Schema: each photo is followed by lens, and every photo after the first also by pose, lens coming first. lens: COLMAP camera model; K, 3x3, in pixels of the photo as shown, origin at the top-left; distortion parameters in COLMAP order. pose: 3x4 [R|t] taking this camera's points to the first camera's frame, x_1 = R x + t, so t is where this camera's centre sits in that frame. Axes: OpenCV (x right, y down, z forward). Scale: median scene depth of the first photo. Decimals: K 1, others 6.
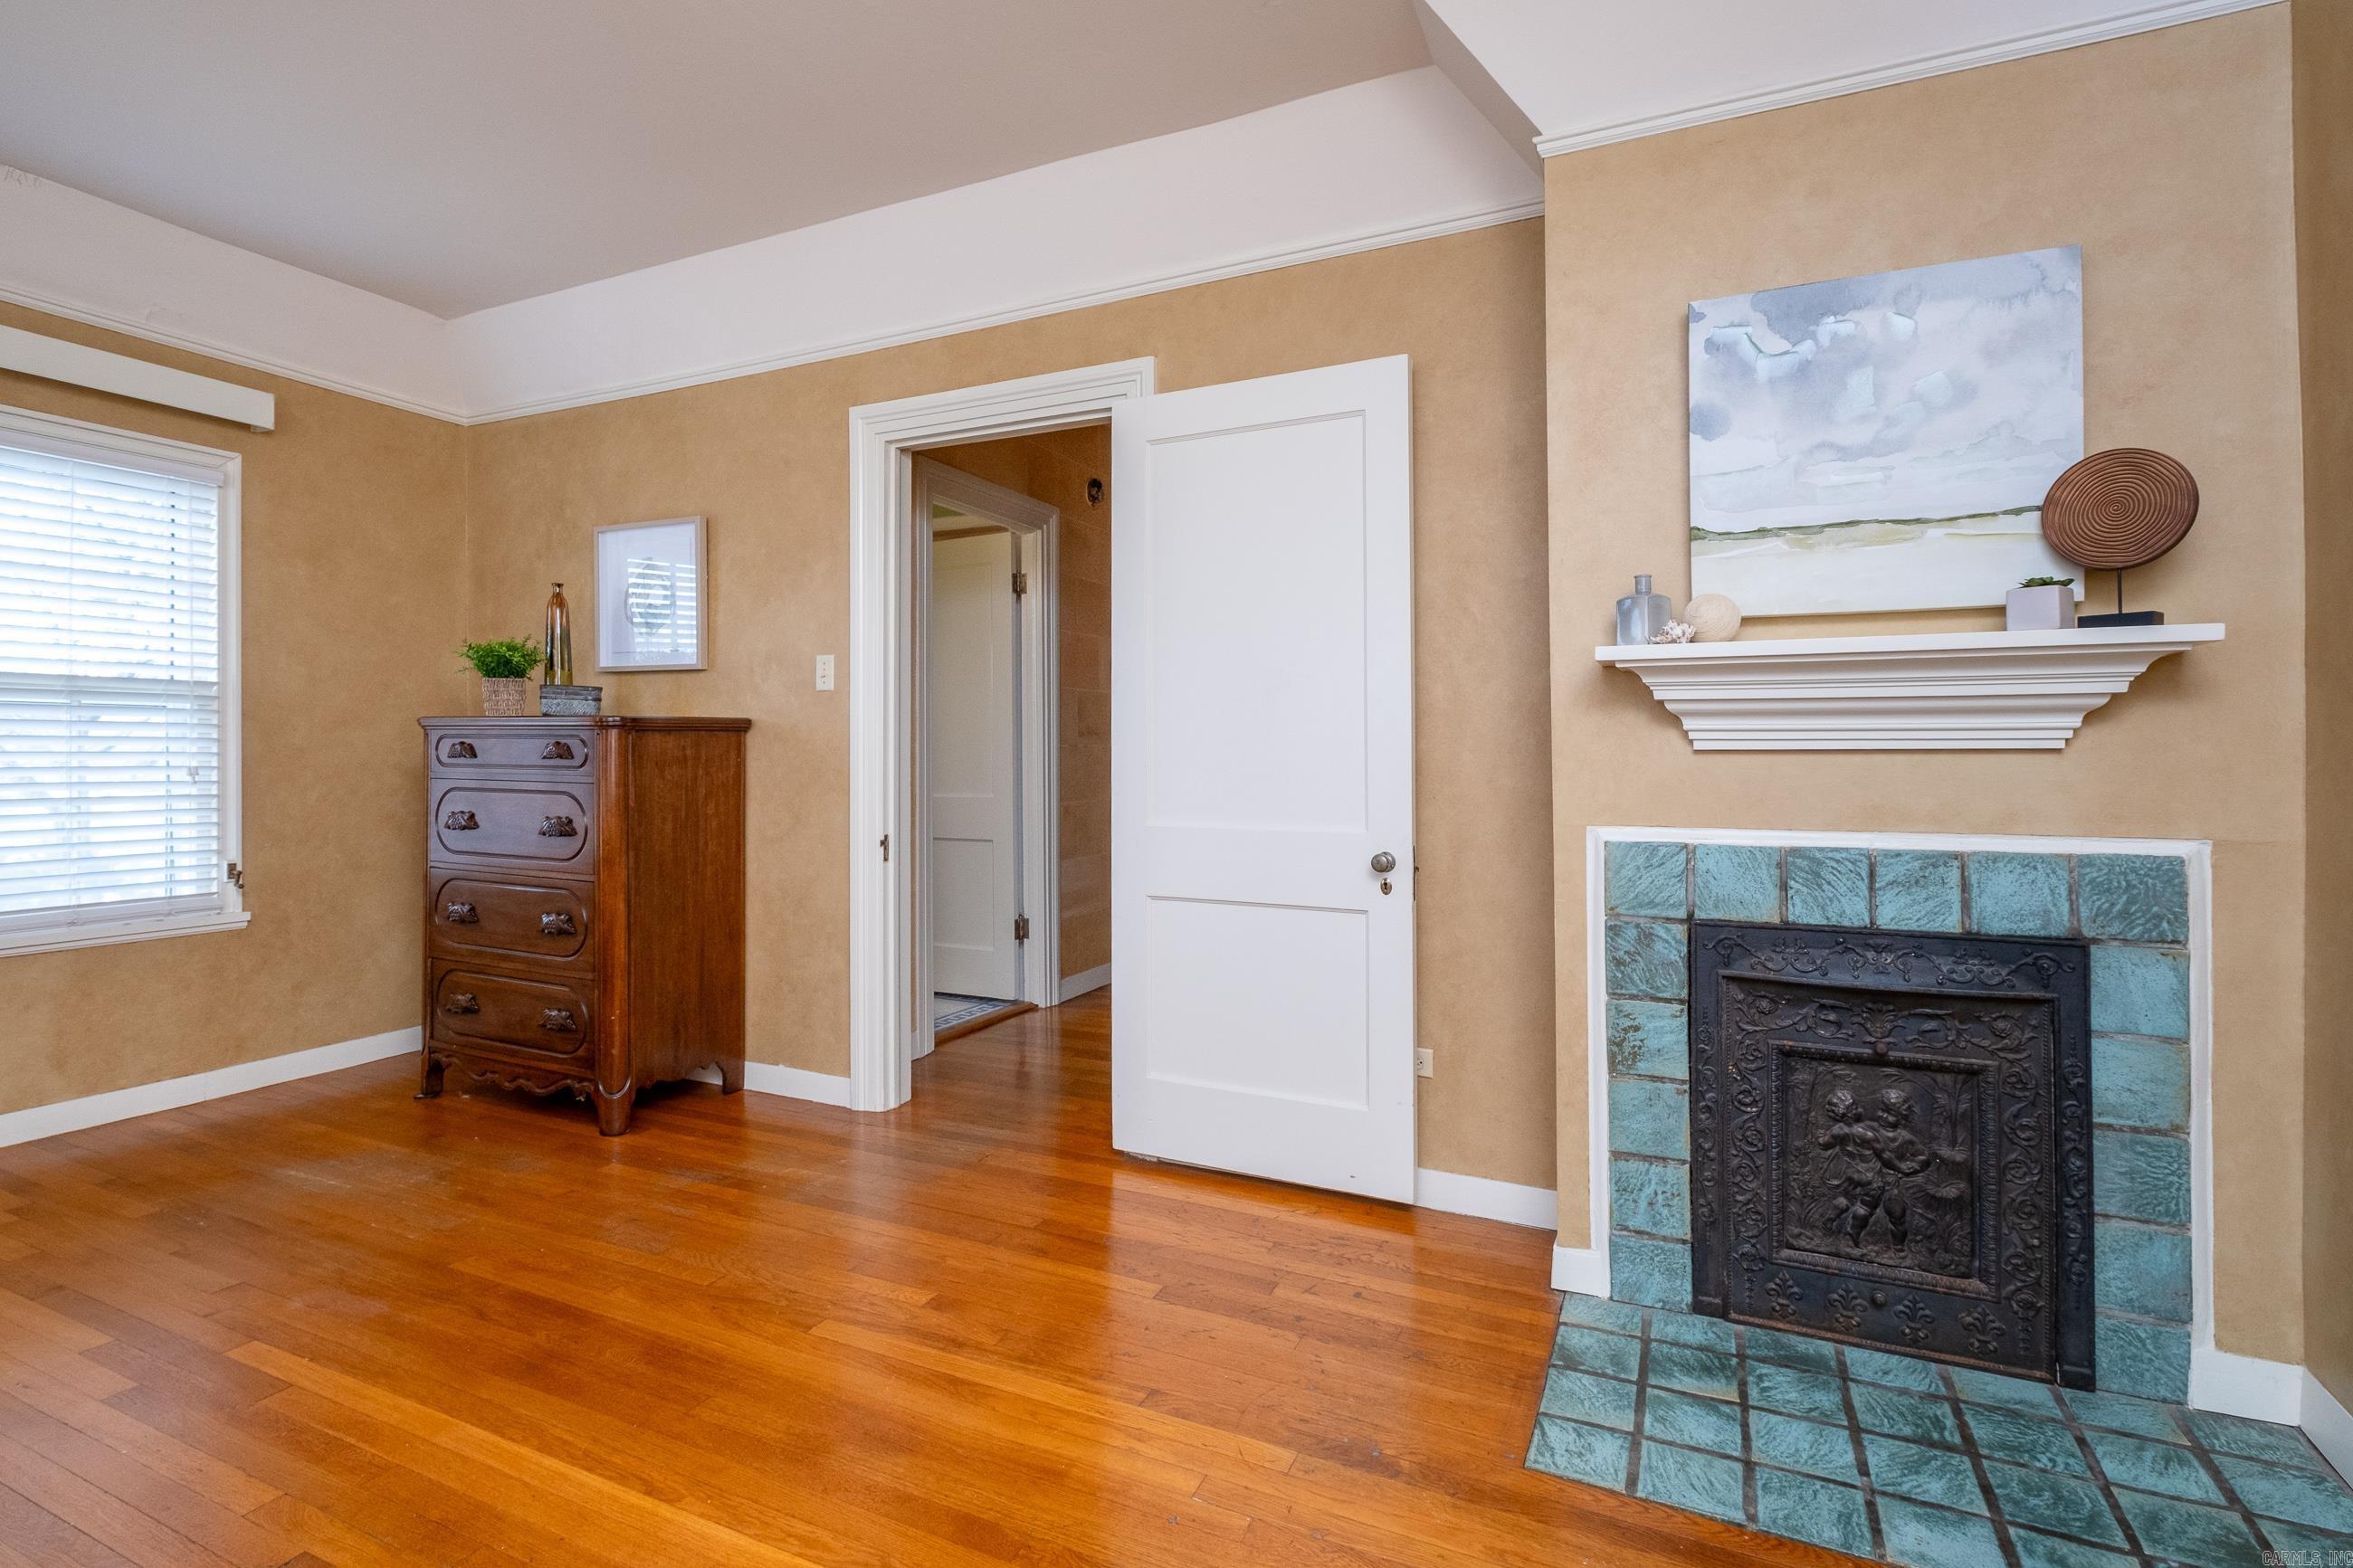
lens RADIAL K [[1102.2, 0, 1192.3], [0, 1102.2, 753.7], [0, 0, 1]] dist [-0.014449, 0.003824]
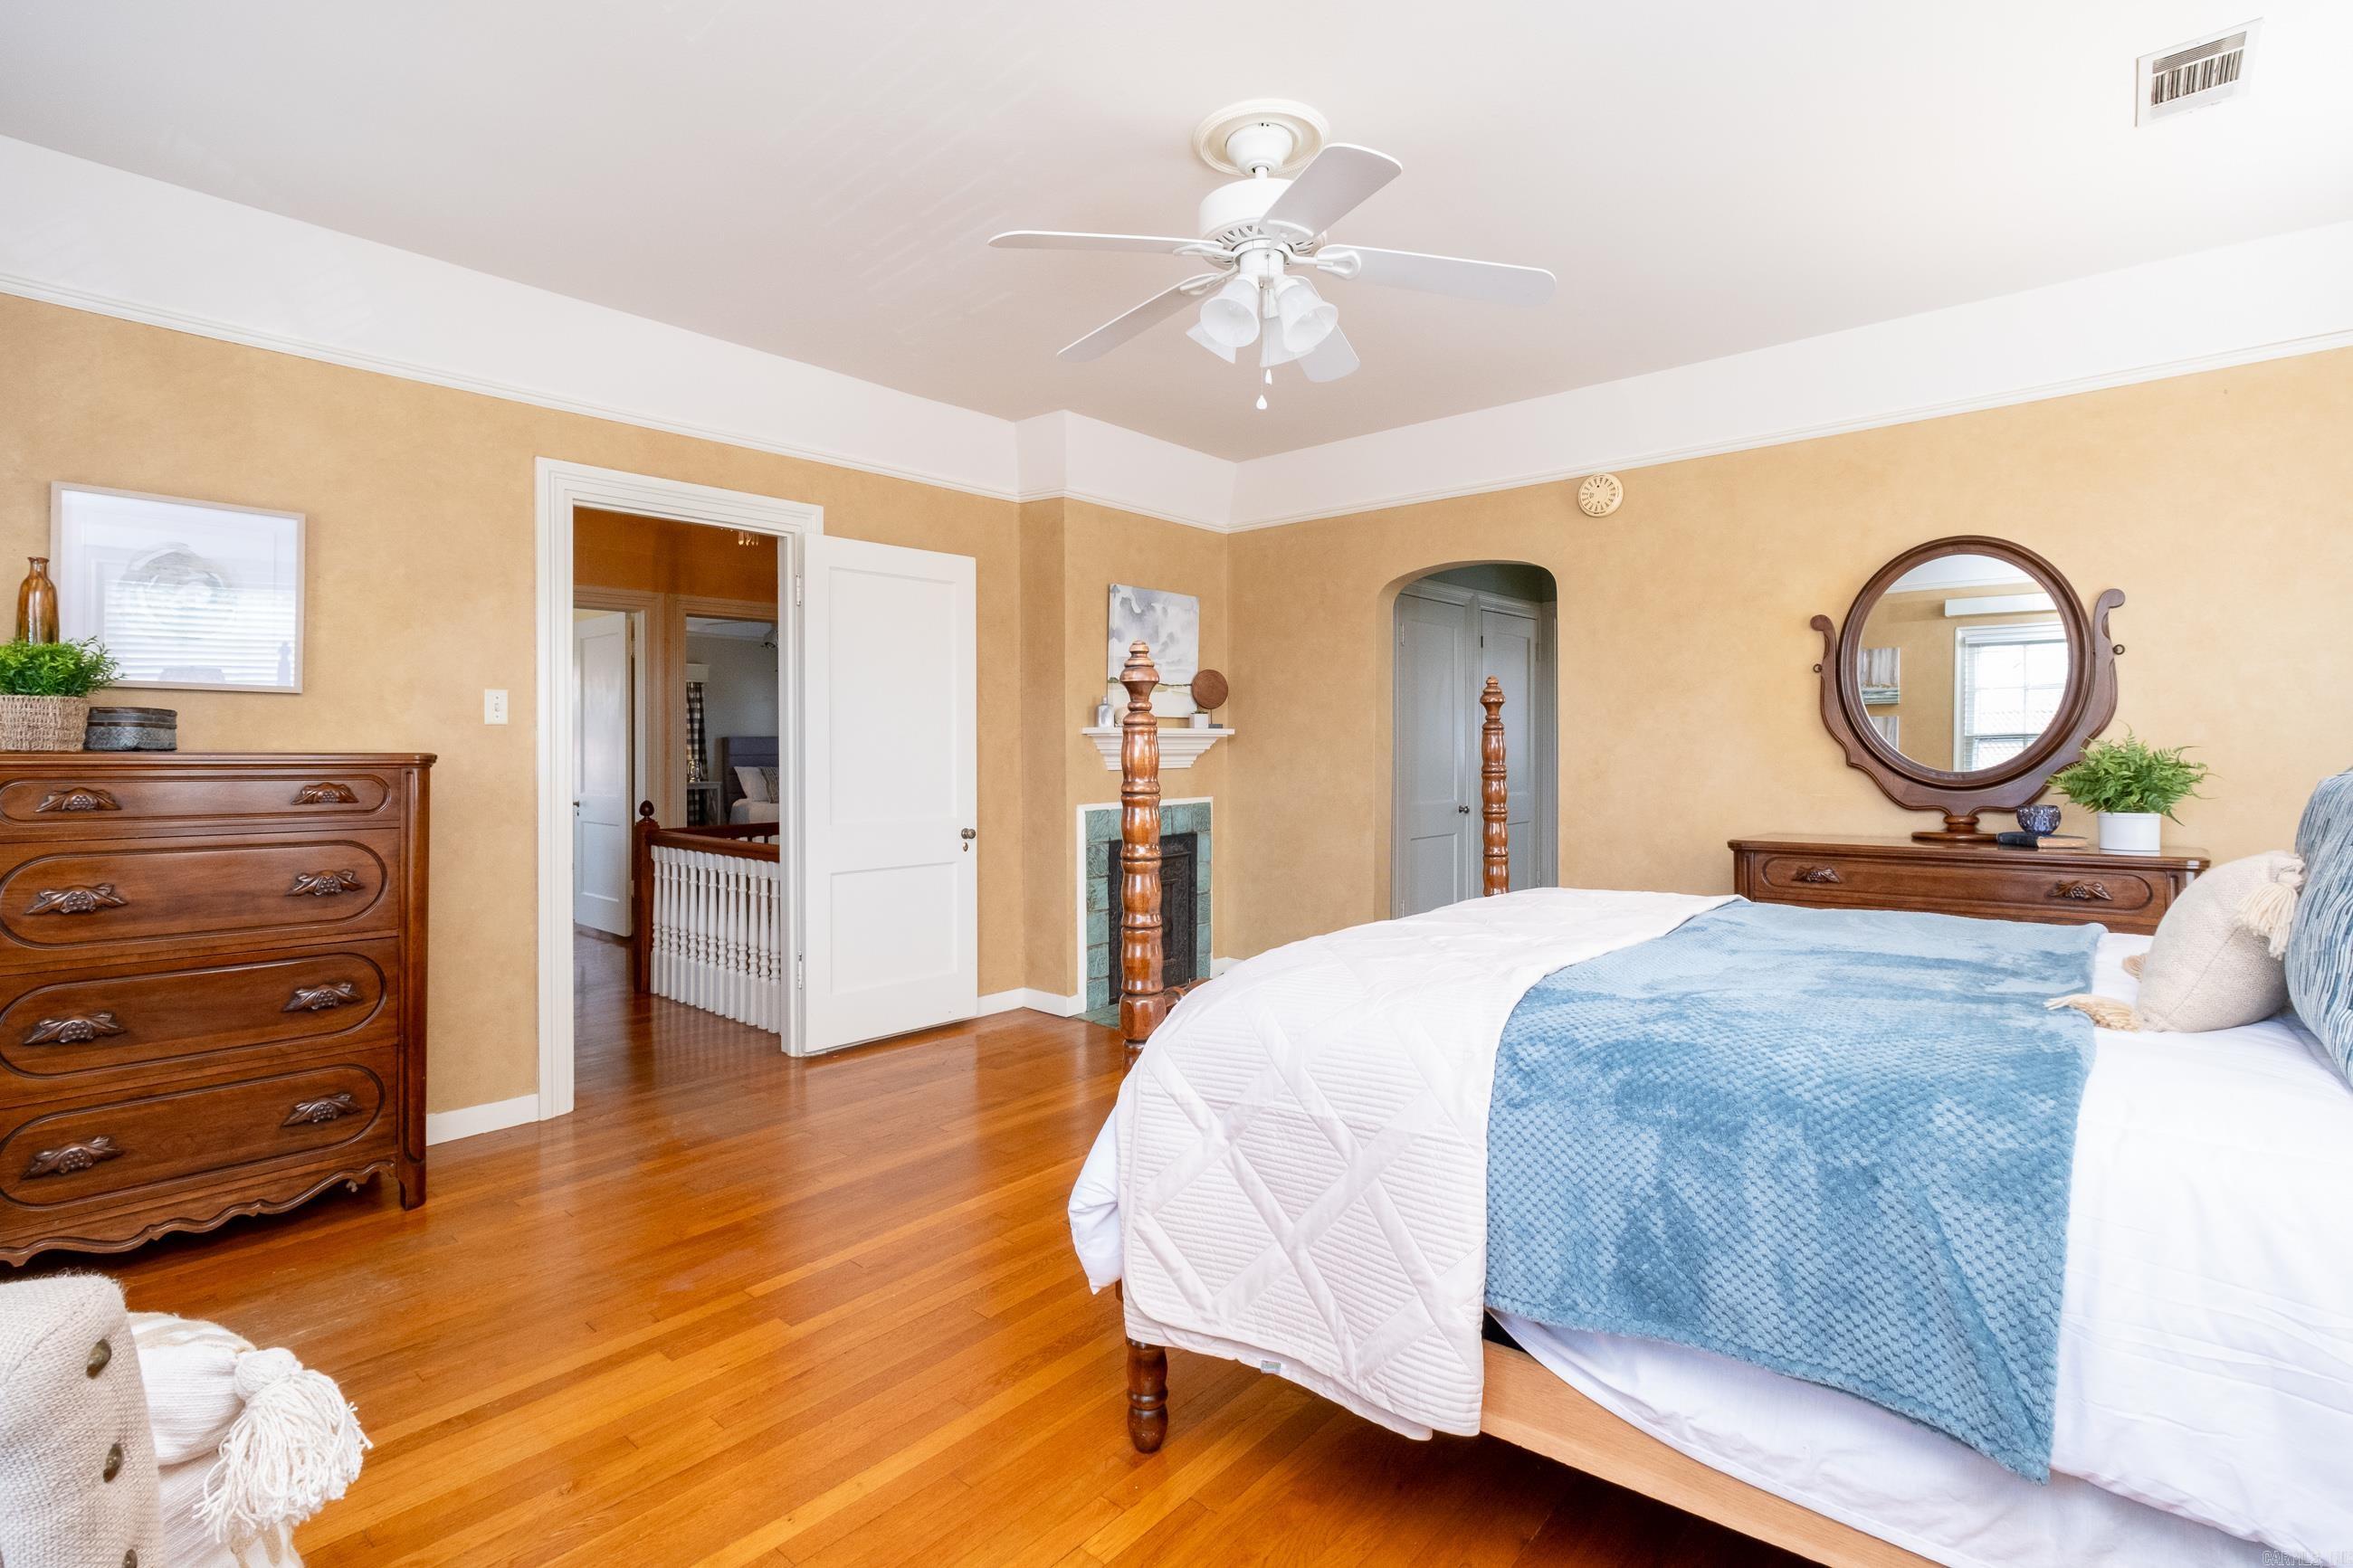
lens RADIAL K [[1102.2, 0, 1155.8], [0, 1102.2, 760.0], [0, 0, 1]] dist [-0.014449, 0.003824]
pose [[0.291833, -0.015198, 0.956348, -1.498835], [0.002439, 0.999882, 0.015146, -0.051145], [-0.956466, -0.002088, 0.291836, 0.167054]]
